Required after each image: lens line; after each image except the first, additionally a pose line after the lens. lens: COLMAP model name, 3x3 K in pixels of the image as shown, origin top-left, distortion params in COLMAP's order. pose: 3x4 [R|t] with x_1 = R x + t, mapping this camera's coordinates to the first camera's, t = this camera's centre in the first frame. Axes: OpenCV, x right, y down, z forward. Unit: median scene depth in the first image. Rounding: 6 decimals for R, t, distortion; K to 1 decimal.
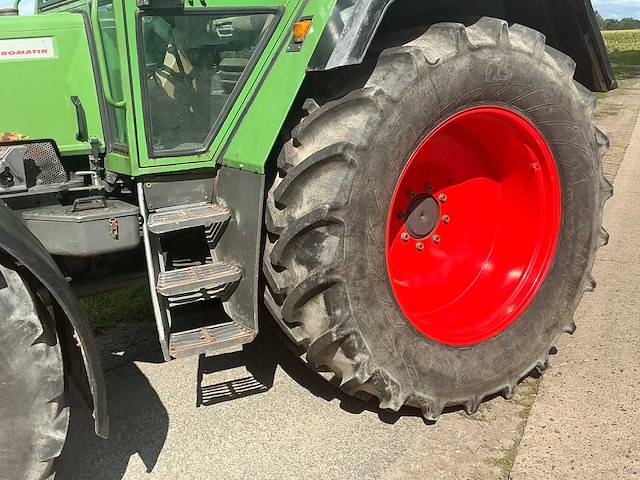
lens RADIAL K [[709.6, 0, 320.0], [0, 709.6, 240.0], [0, 0, 1]] dist [0.113627, -0.218157]
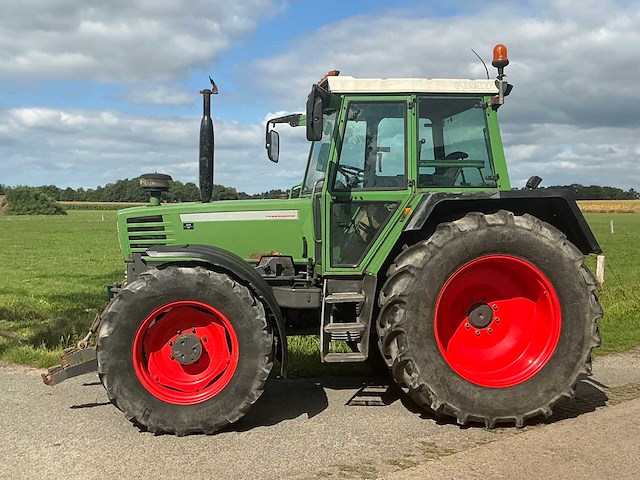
lens RADIAL K [[709.6, 0, 320.0], [0, 709.6, 240.0], [0, 0, 1]] dist [0.113627, -0.218157]
pose [[0.921961, 0.062982, -0.382127, 0.531733], [-0.140166, 0.974064, -0.177633, 0.184191], [0.361029, 0.217332, 0.906877, -0.930825]]
